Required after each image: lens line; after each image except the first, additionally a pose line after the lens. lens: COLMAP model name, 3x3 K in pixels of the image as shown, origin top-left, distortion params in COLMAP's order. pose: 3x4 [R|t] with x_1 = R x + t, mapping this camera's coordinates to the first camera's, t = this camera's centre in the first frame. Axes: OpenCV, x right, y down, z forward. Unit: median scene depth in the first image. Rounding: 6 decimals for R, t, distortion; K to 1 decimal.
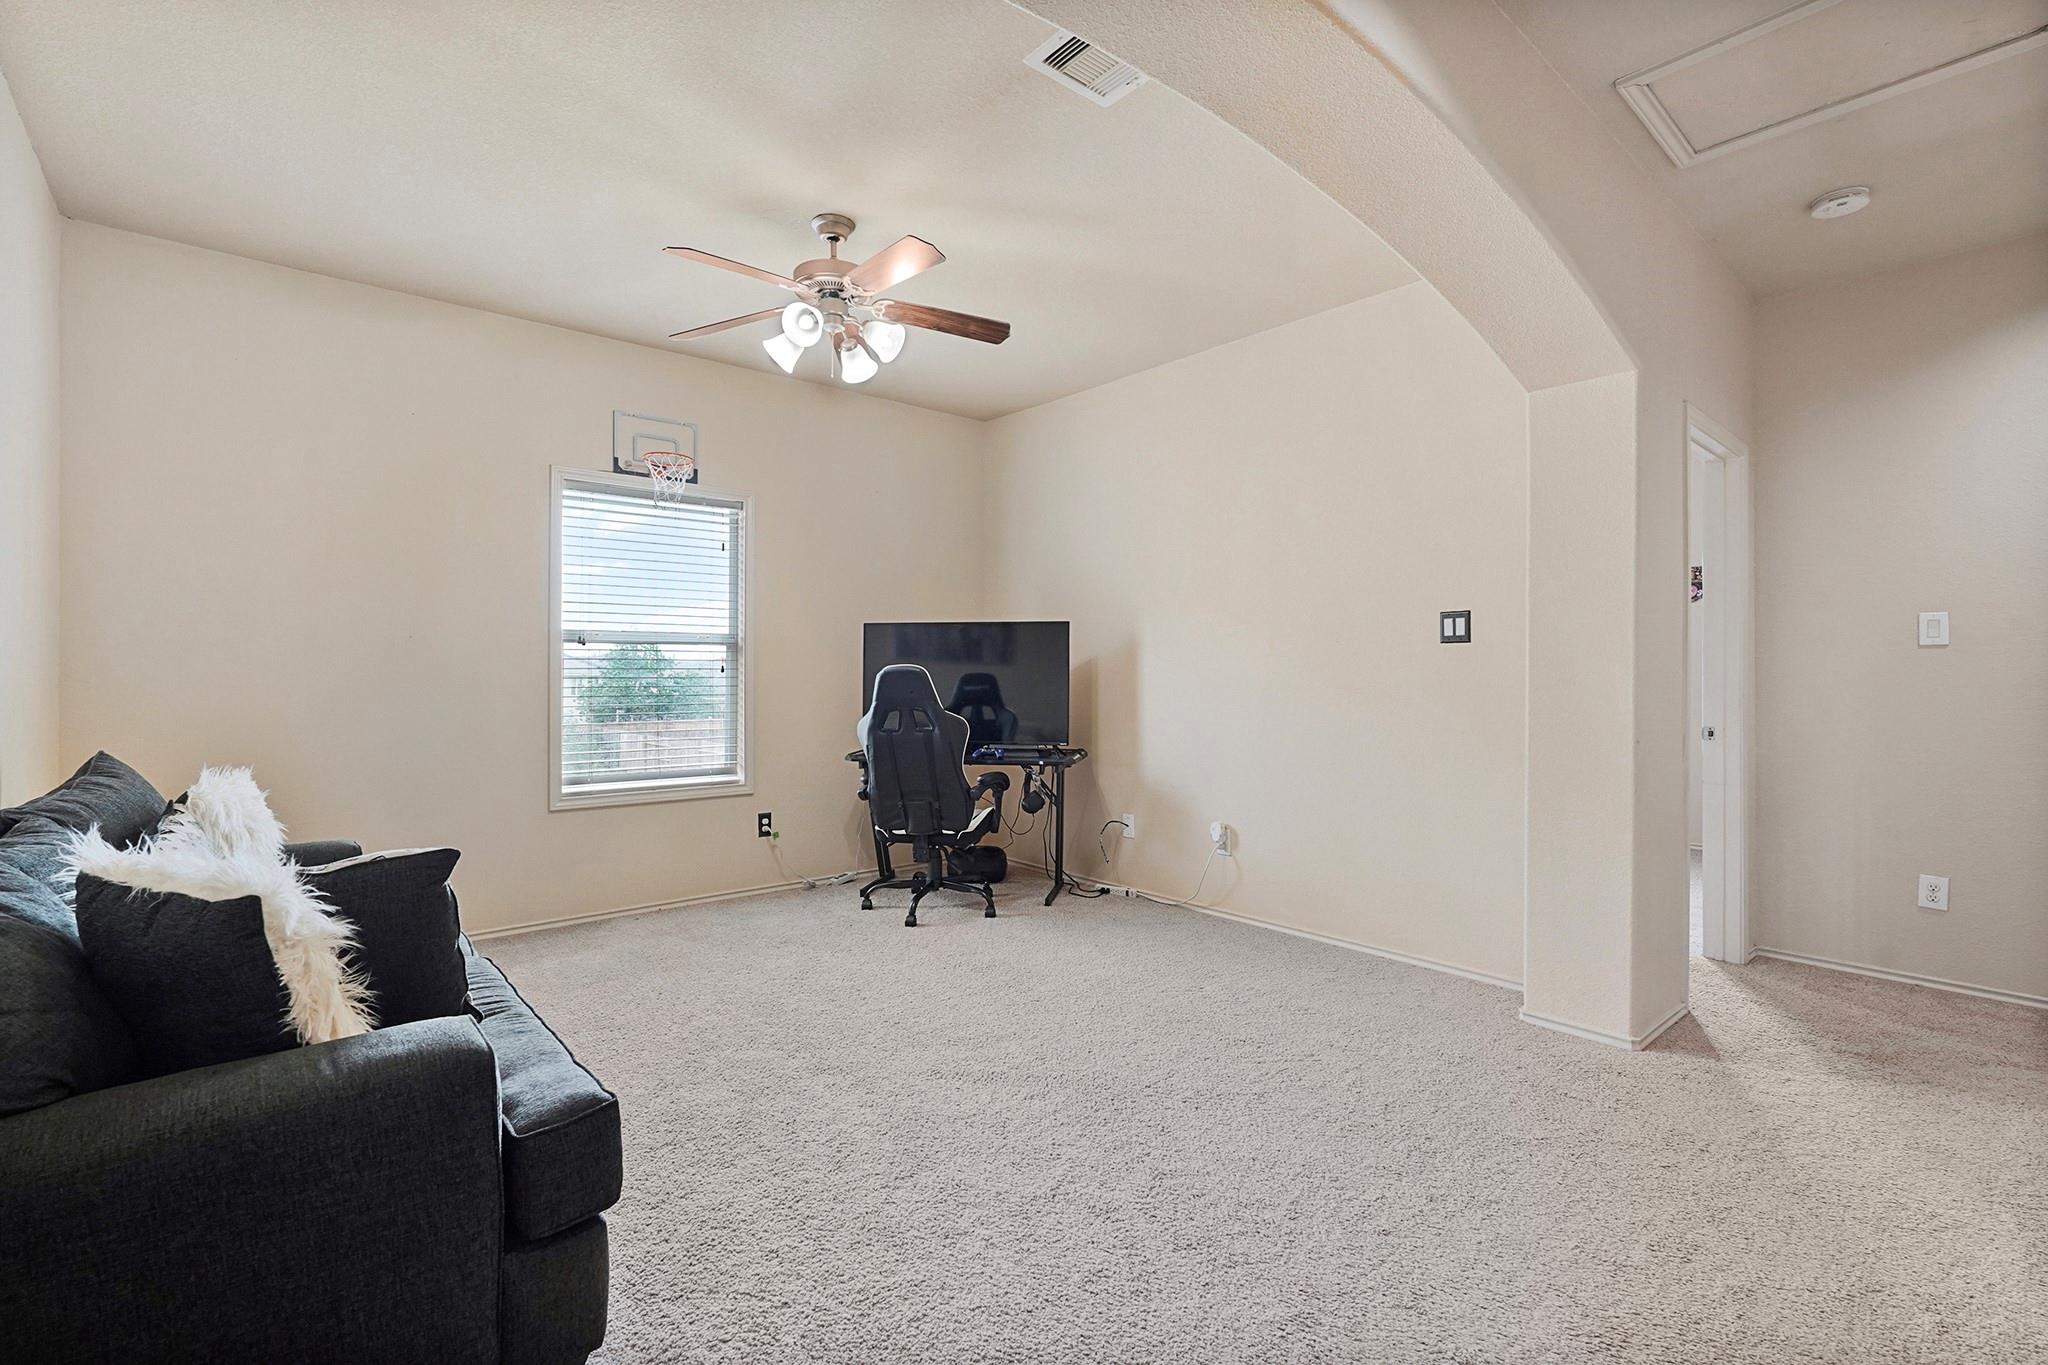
lens RADIAL K [[917.1, 0, 1025.9], [0, 917.1, 665.8], [0, 0, 1]] dist [-0.016106, 0.006686]
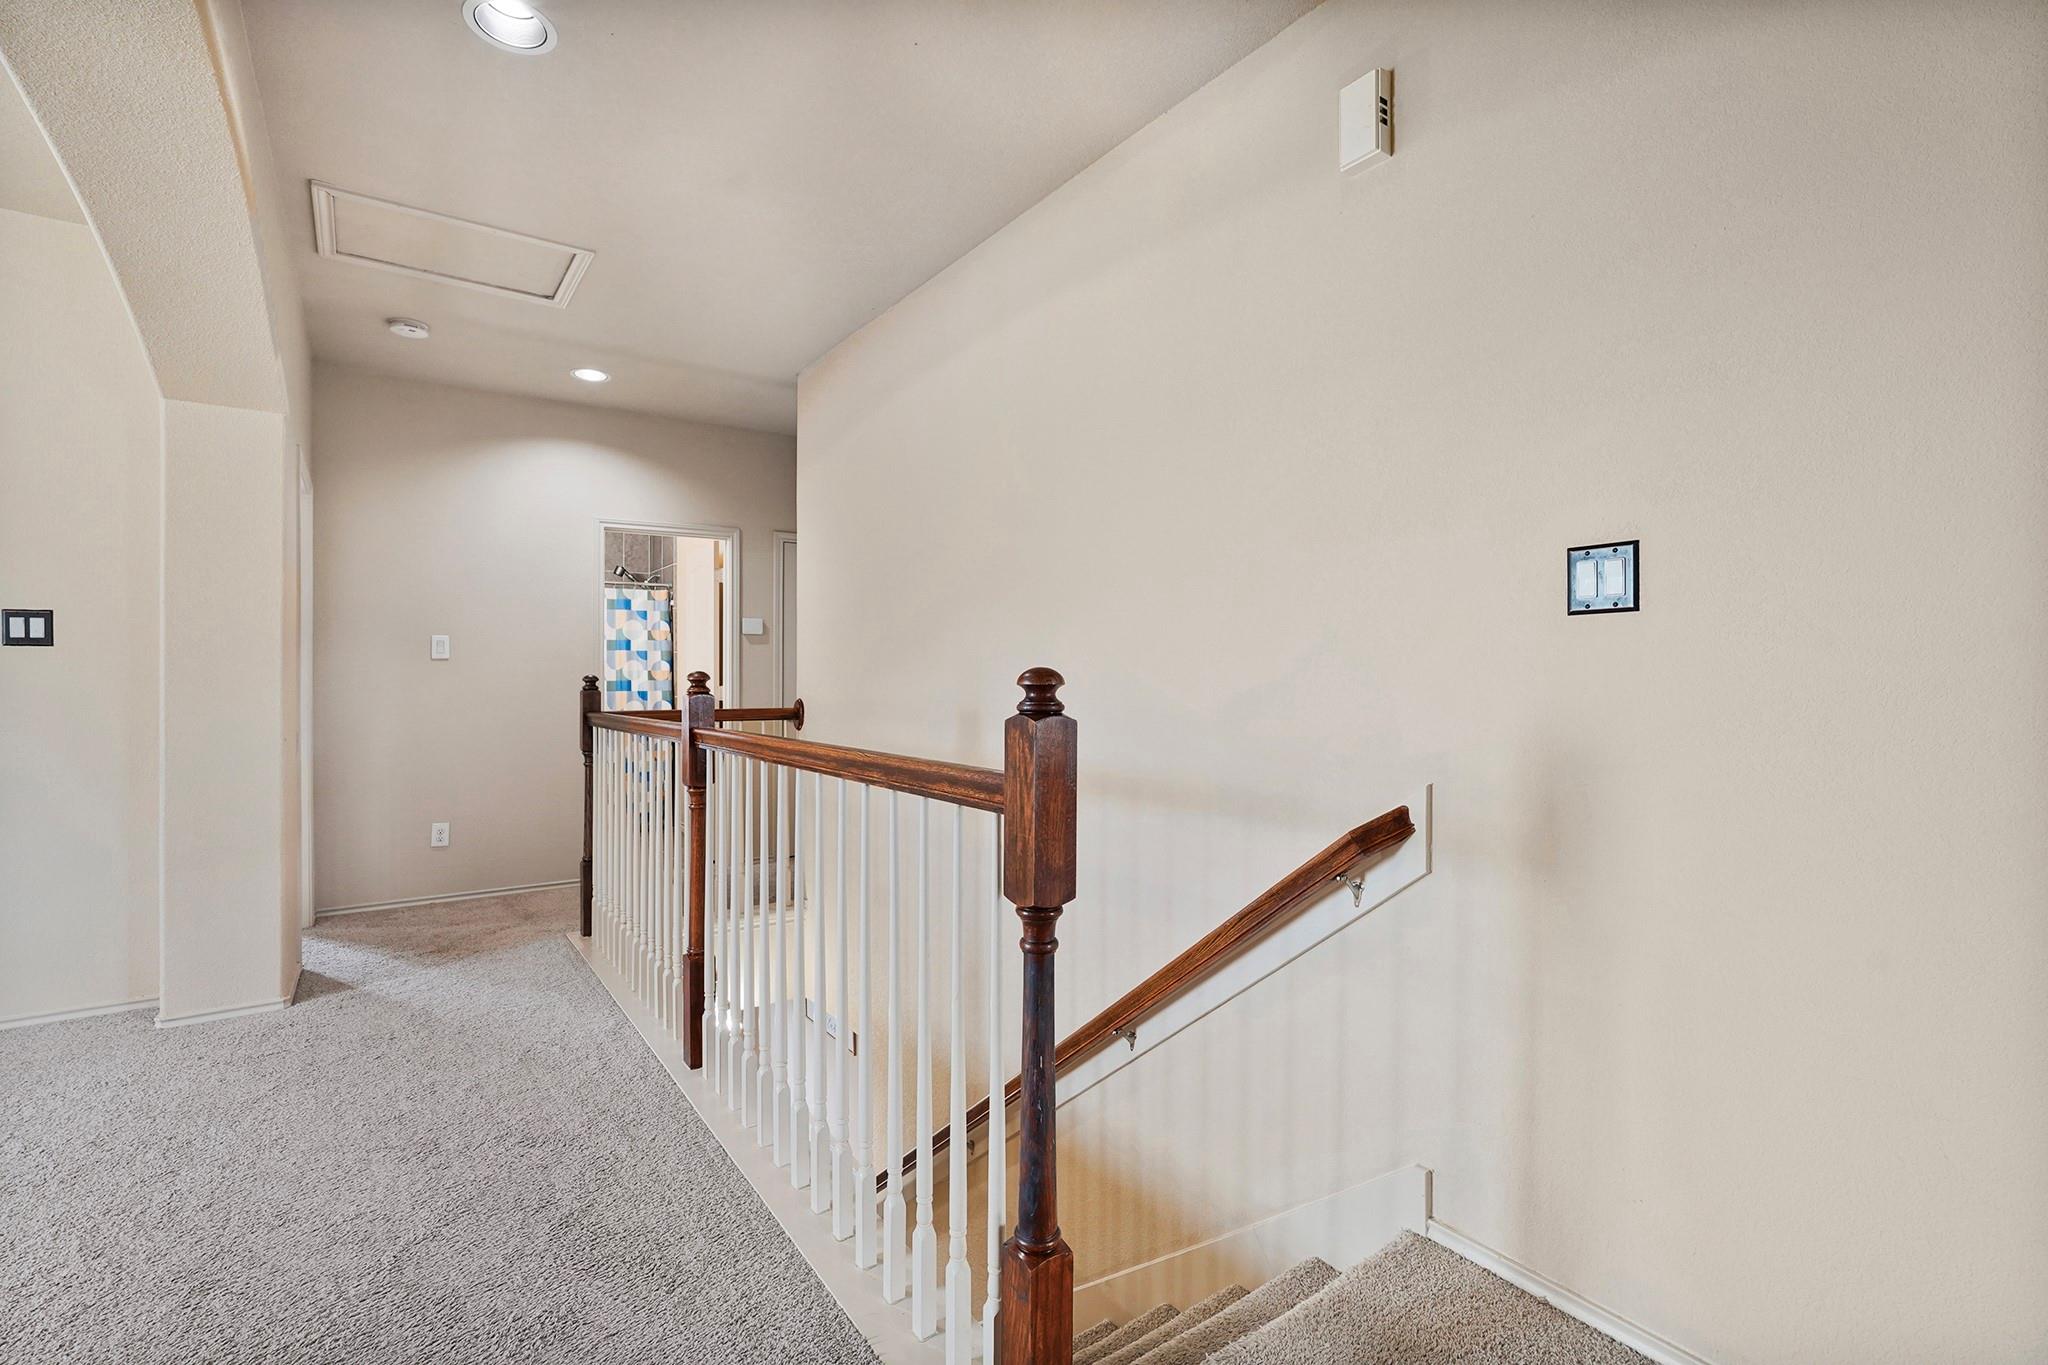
lens RADIAL K [[917.1, 0, 1025.9], [0, 917.1, 665.8], [0, 0, 1]] dist [-0.016106, 0.006686]
pose [[0.087823, 0.010453, 0.996081, -0.388891], [-0.005041, 0.999937, -0.010049, -0.002753], [-0.996123, -0.004139, 0.087871, -0.029871]]
